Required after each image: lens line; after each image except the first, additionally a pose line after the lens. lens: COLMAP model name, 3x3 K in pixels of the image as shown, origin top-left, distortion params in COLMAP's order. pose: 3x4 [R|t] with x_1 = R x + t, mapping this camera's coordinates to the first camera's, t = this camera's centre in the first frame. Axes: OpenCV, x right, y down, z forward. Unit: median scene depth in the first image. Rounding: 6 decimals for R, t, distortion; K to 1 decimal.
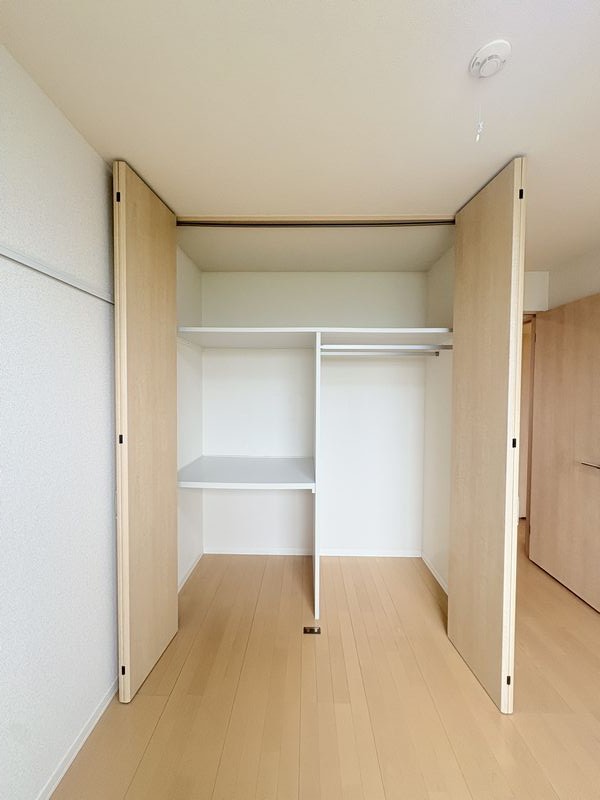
lens RADIAL K [[317.8, 0, 300.0], [0, 317.8, 400.0], [0, 0, 1]] dist [0.000665, 0.000220]
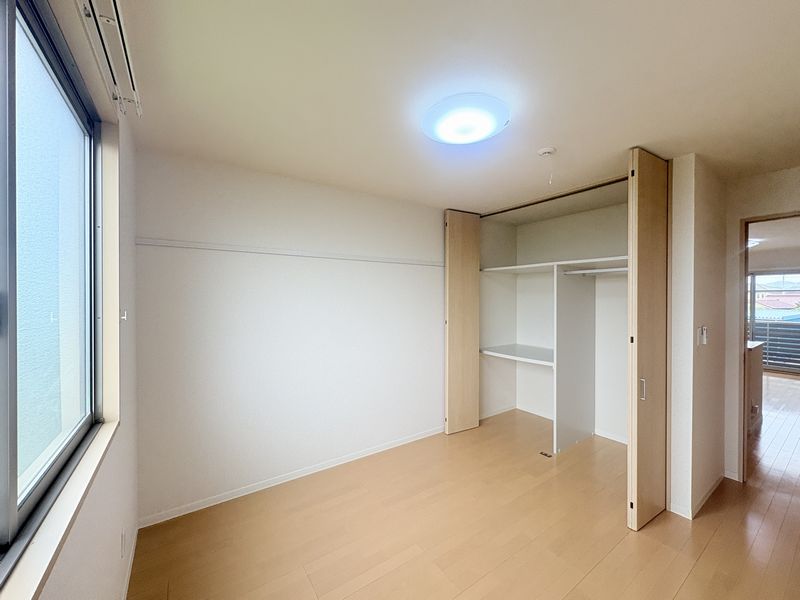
lens RADIAL K [[320.4, 0, 400.0], [0, 320.4, 300.0], [0, 0, 1]] dist [-0.002115, -0.000311]
pose [[0.593643, 0.004876, -0.804714, 0.879834], [-0.026309, 0.999565, -0.013352, -0.000305], [0.804298, 0.029097, 0.593513, -0.543426]]
